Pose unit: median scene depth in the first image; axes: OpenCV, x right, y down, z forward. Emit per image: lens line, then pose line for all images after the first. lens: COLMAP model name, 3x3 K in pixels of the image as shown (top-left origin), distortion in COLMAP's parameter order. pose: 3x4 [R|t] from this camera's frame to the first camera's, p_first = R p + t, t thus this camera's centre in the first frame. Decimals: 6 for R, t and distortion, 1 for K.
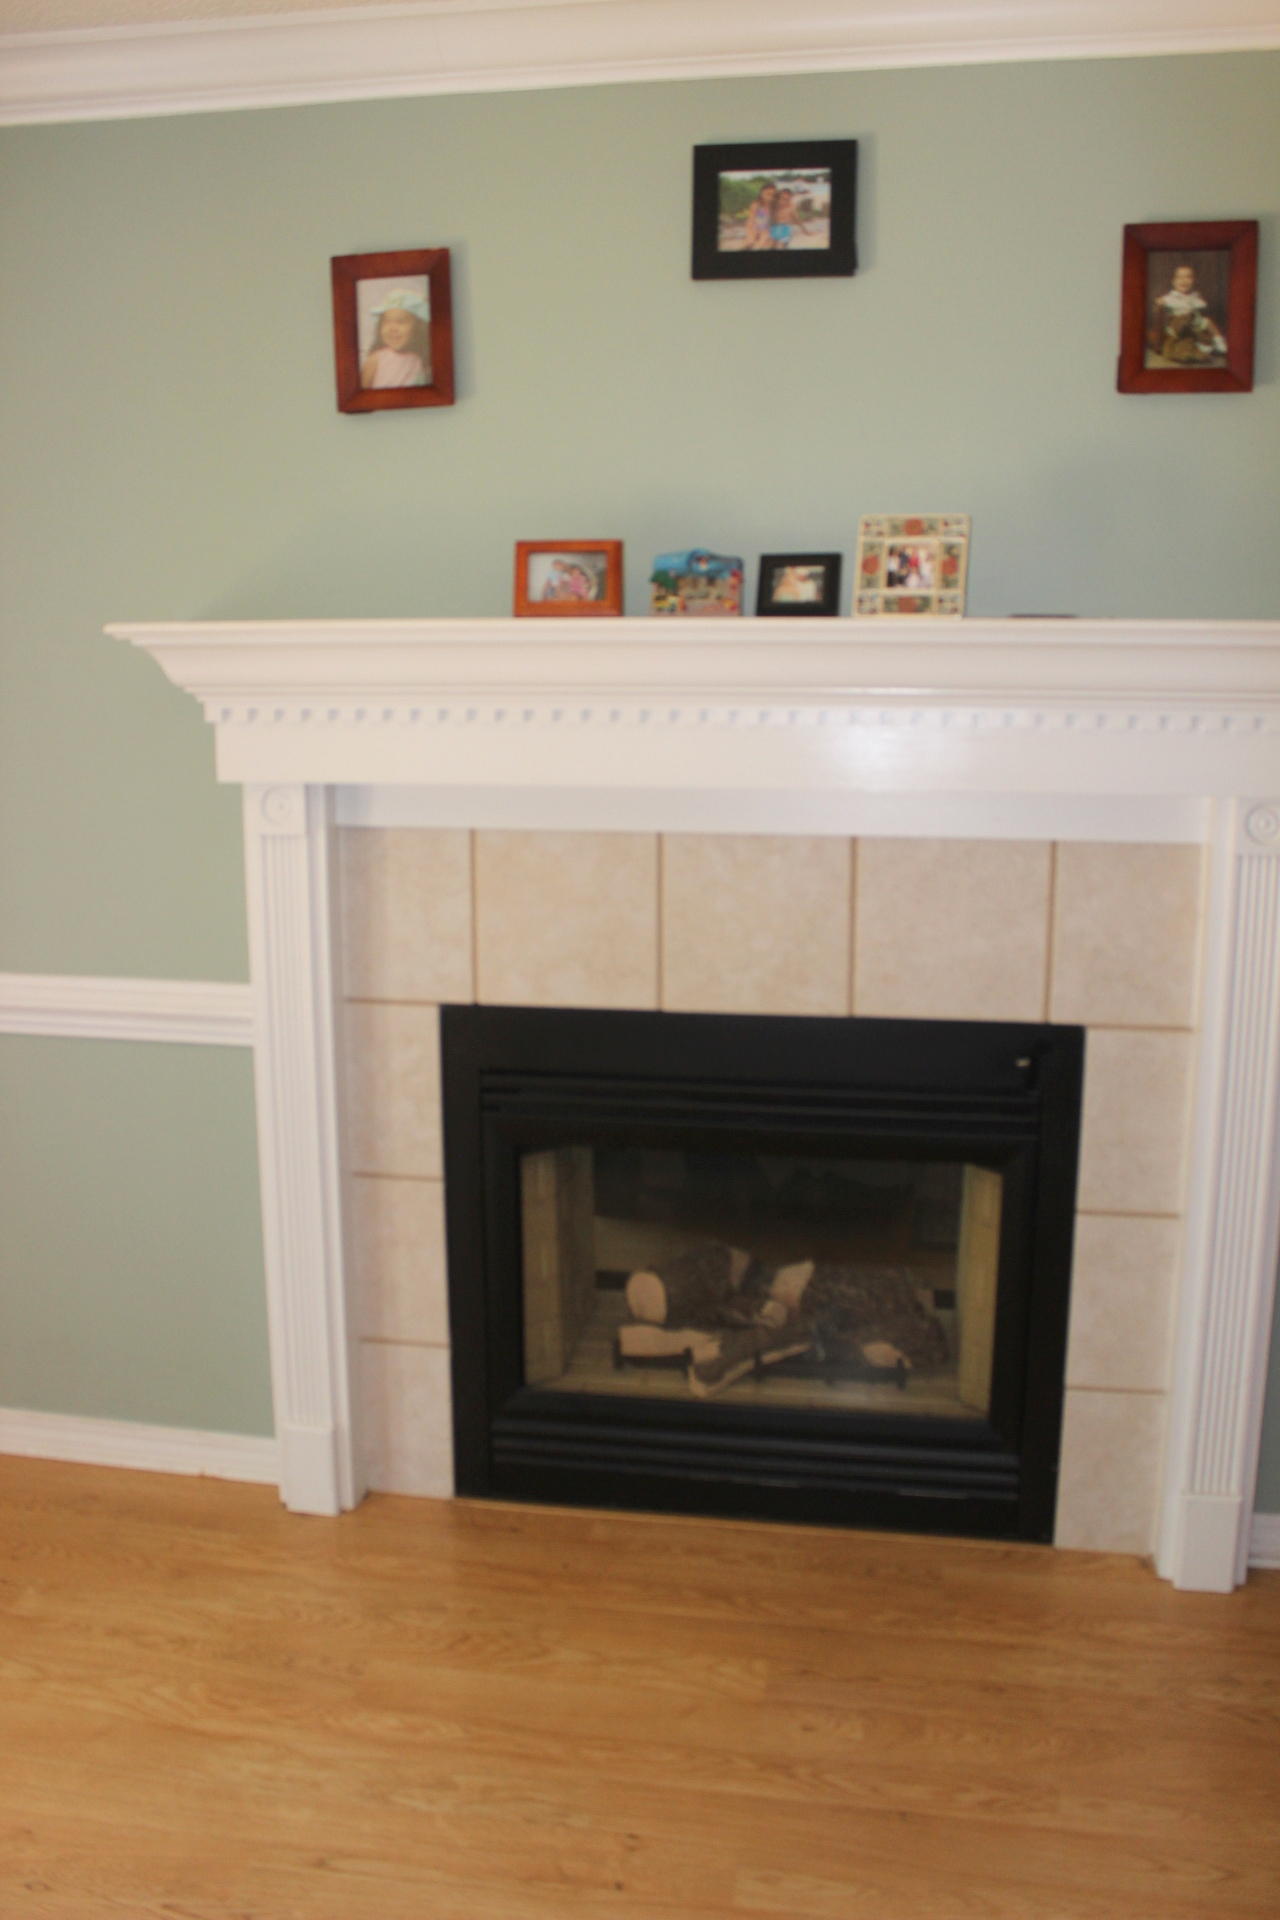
lens RADIAL K [[1608.2, 0, 639.2], [0, 1608.2, 964.9], [0, 0, 1]] dist [-0.124736, 0.056223]
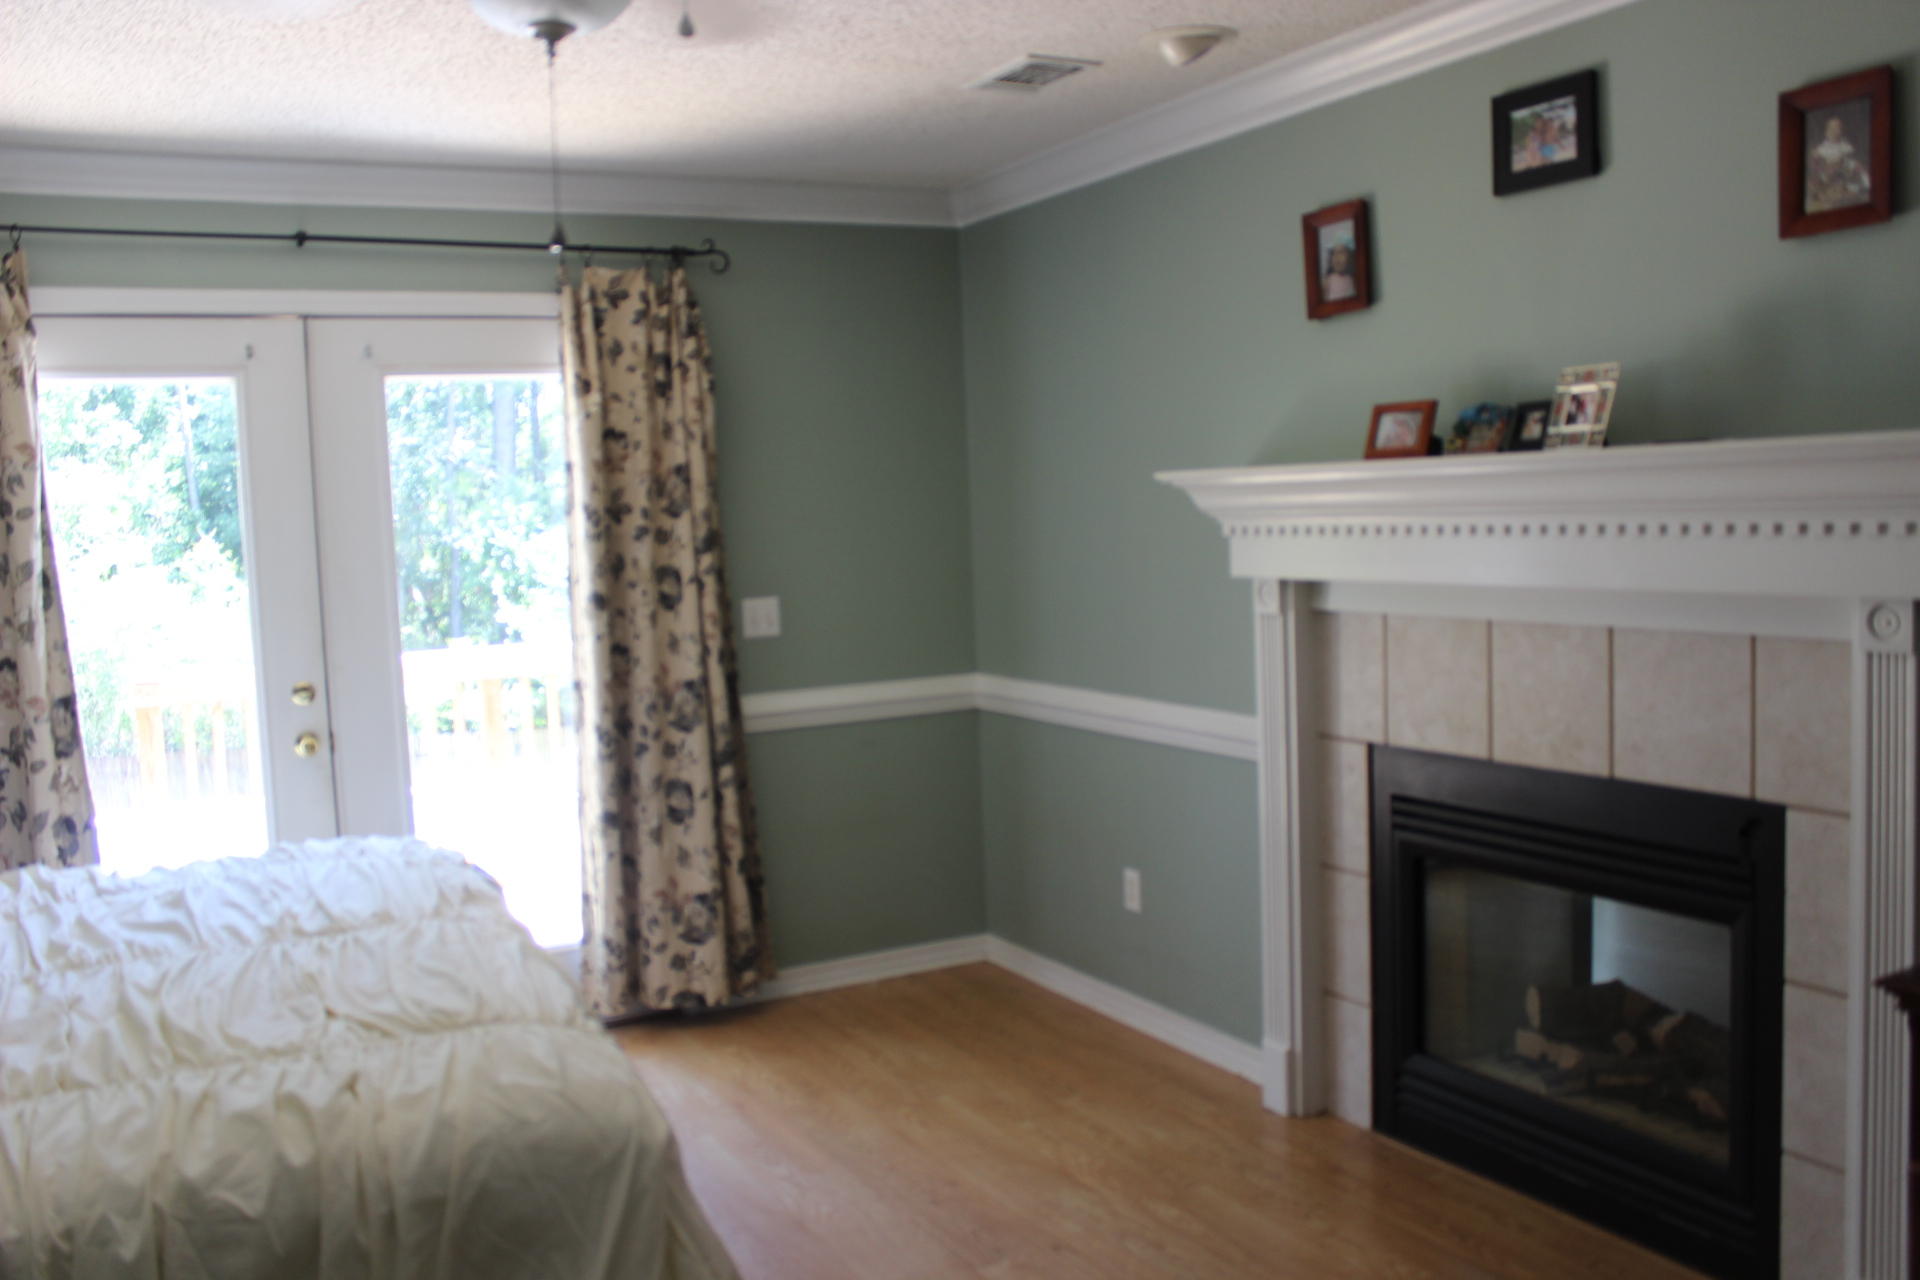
lens RADIAL K [[1608.2, 0, 958.3], [0, 1608.2, 634.5], [0, 0, 1]] dist [-0.124736, 0.056223]
pose [[0.620740, 0.036898, -0.783148, 0.770383], [-0.107563, 0.993454, -0.038451, 0.024021], [0.776603, 0.108106, 0.620646, -0.117448]]
